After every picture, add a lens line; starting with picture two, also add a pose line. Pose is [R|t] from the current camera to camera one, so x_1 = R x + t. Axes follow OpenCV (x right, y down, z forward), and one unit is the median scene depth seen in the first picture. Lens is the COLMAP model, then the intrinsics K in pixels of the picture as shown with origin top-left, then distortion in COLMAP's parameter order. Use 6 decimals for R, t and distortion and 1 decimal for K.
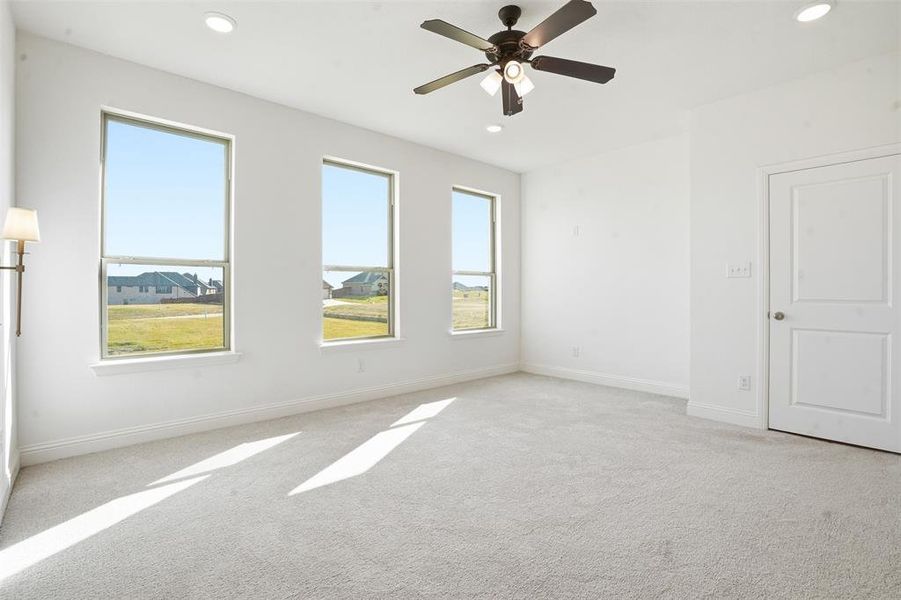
lens RADIAL K [[413.4, 0, 444.1], [0, 413.4, 292.2], [0, 0, 1]] dist [-0.030000, 0.003312]
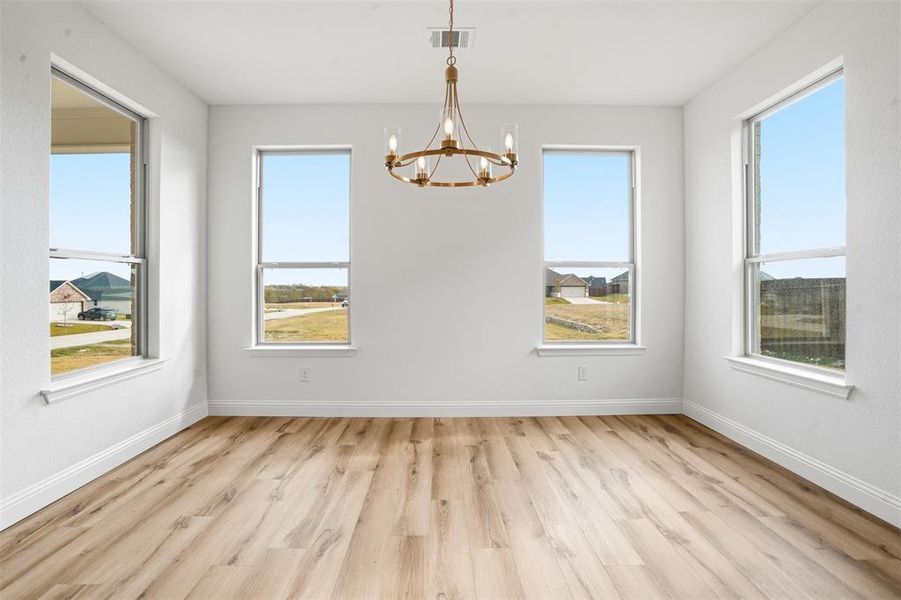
lens RADIAL K [[413.4, 0, 449.5], [0, 413.4, 290.5], [0, 0, 1]] dist [-0.030000, 0.003312]
pose [[0.759578, 0.001014, -0.650415, 0.375244], [-0.000420, 0.999999, 0.001069, -0.001371], [0.650416, -0.000538, 0.759578, 0.330235]]
